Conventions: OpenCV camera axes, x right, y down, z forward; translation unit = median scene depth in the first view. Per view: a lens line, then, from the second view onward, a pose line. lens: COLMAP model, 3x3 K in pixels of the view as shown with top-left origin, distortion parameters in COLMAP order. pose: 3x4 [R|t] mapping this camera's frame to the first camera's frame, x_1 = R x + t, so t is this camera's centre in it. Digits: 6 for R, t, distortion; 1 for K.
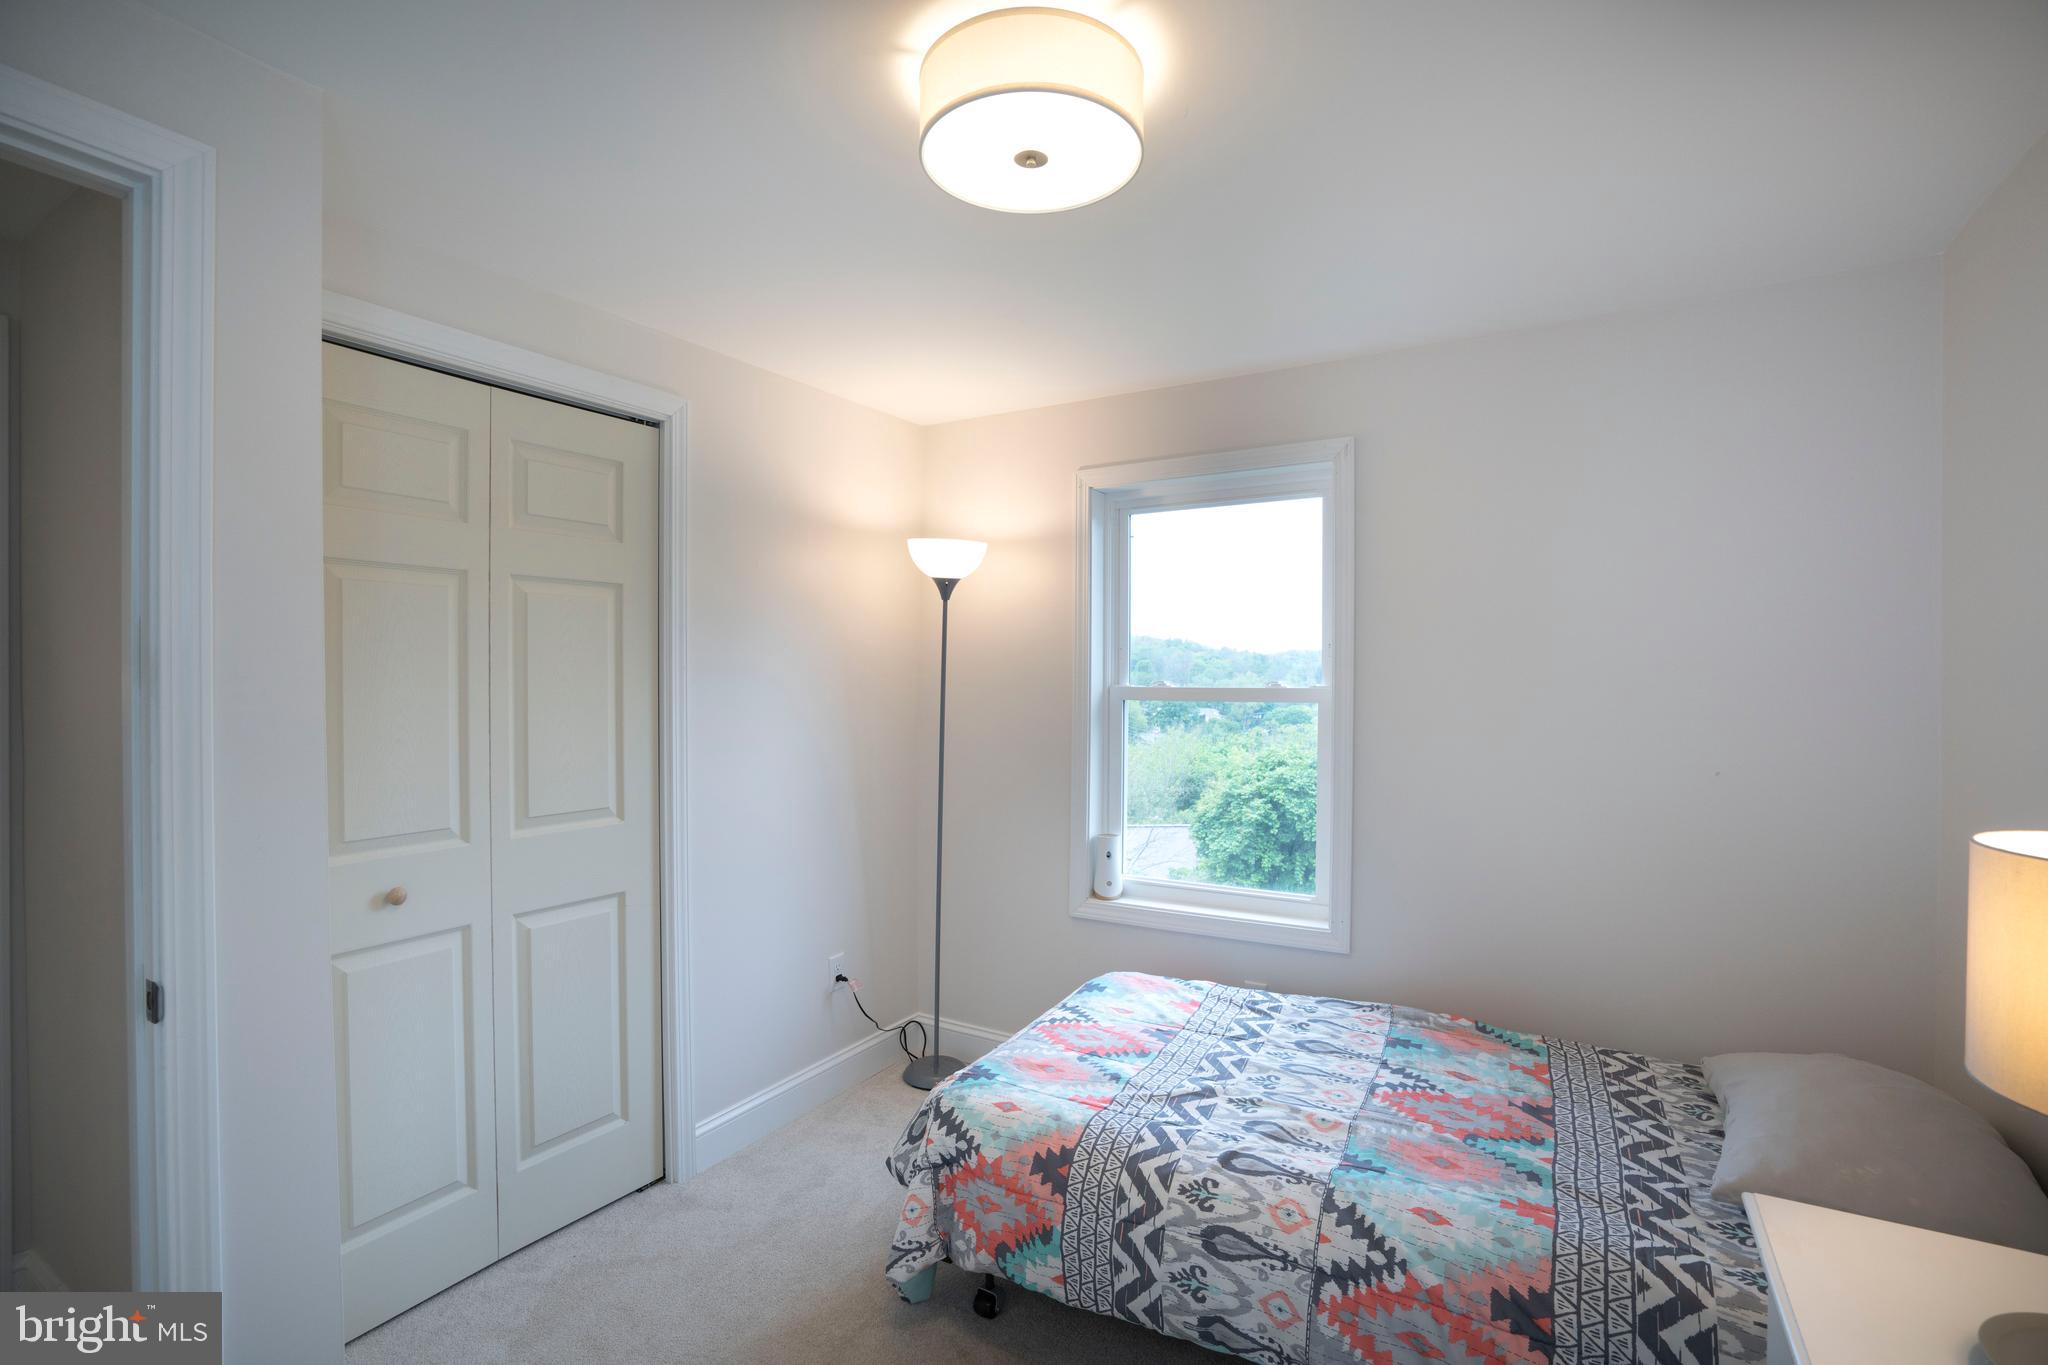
lens RADIAL K [[944.6, 0, 1020.0], [0, 944.6, 688.6], [0, 0, 1]] dist [-0.063489, 0.025955]
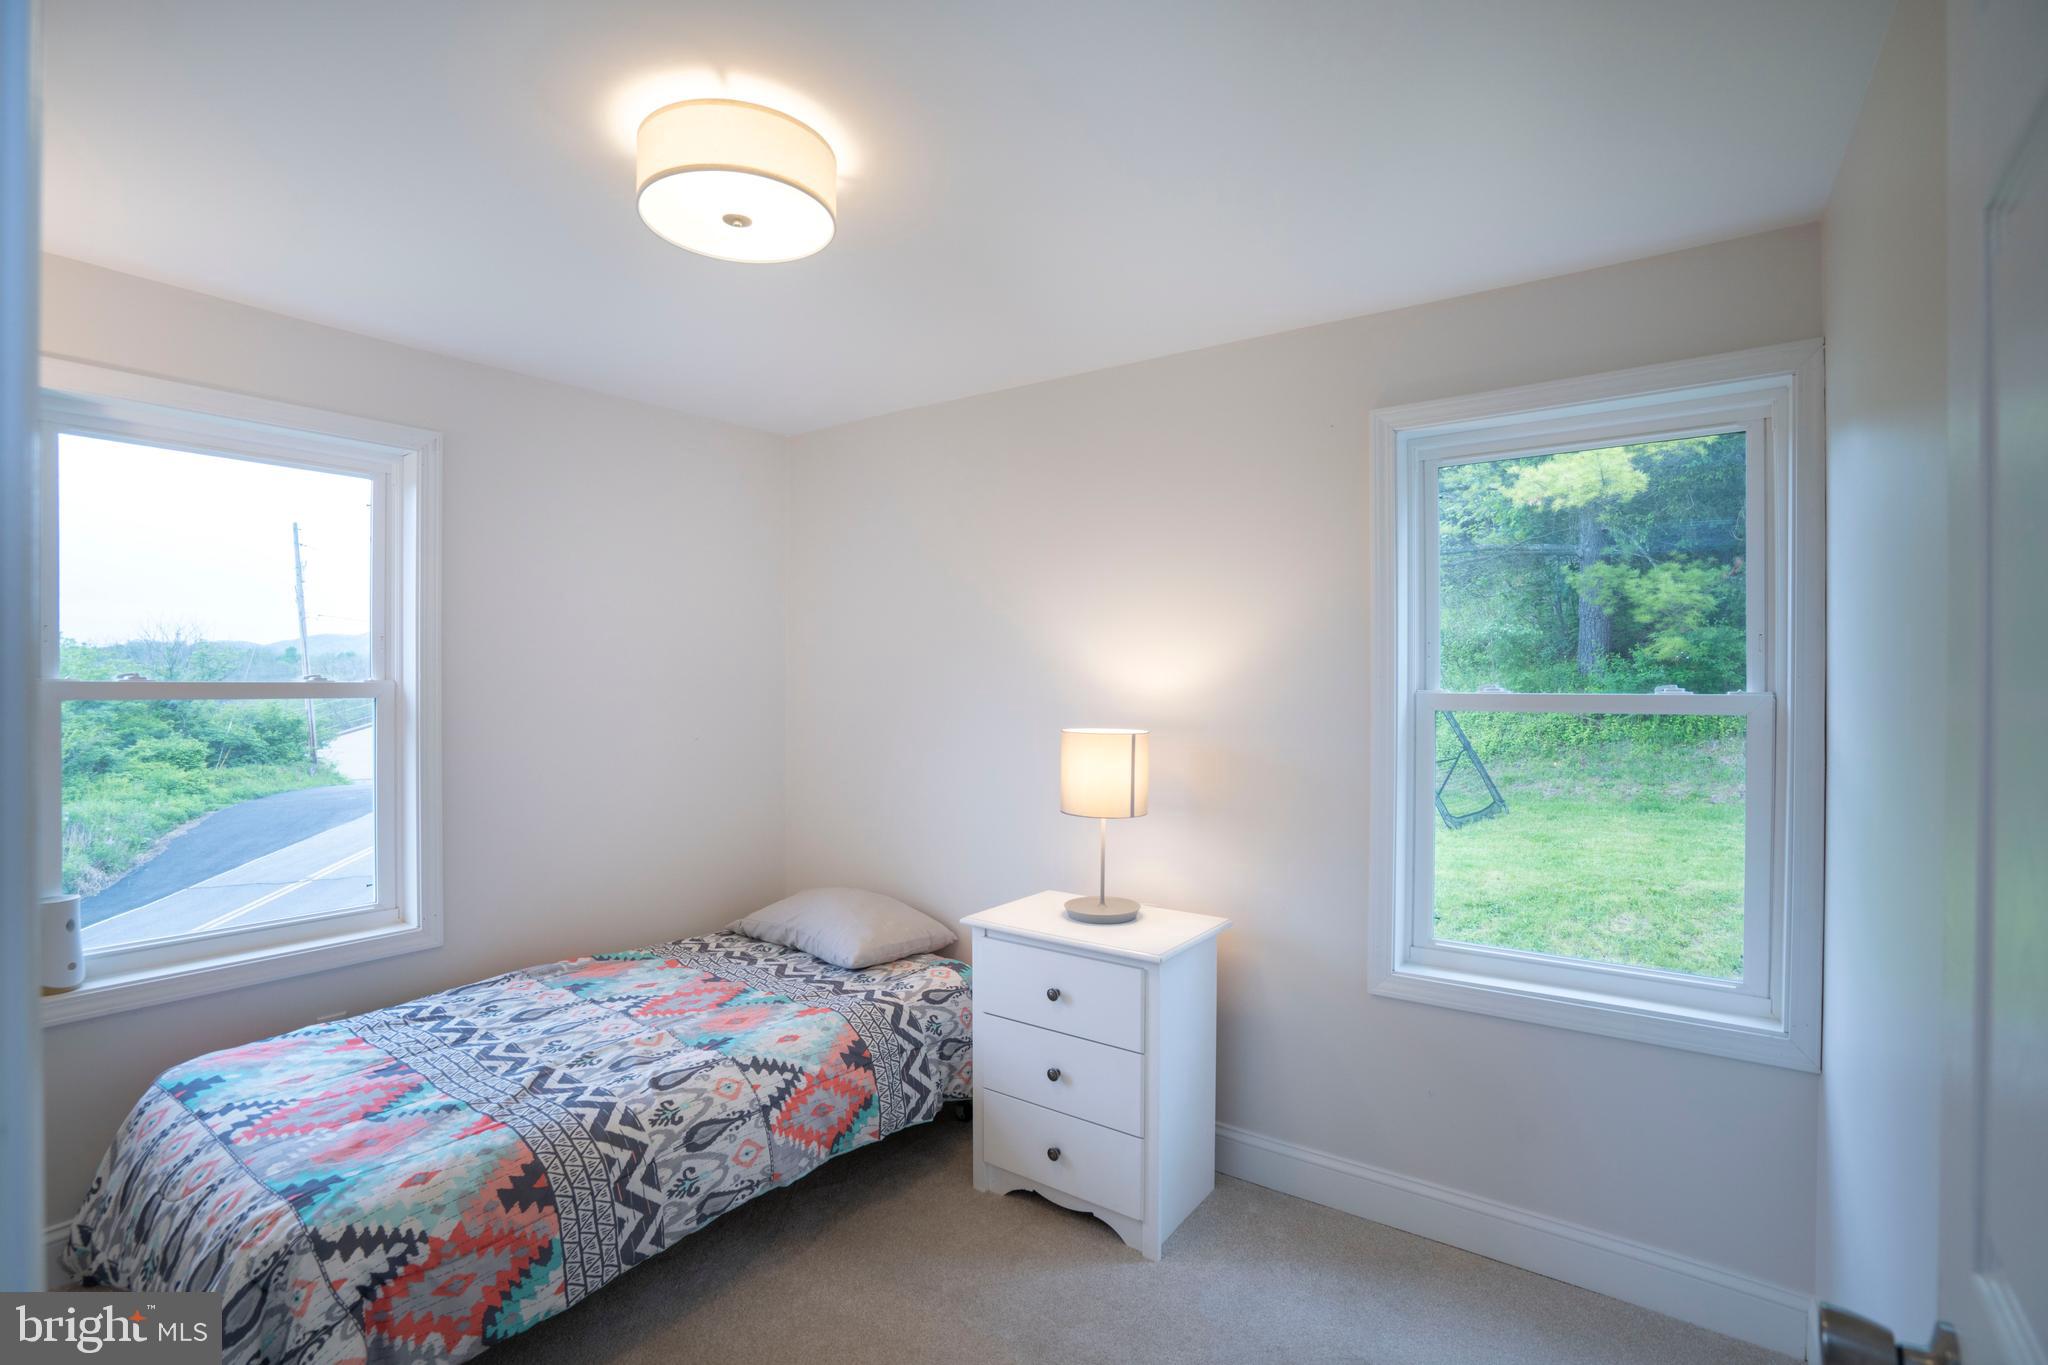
lens RADIAL K [[944.6, 0, 1020.0], [0, 944.6, 688.6], [0, 0, 1]] dist [-0.063489, 0.025955]
pose [[0.080890, -0.004768, 0.996712, -0.865763], [0.004062, 0.999982, 0.004454, 0.007249], [-0.996715, 0.003689, 0.080908, 0.435948]]
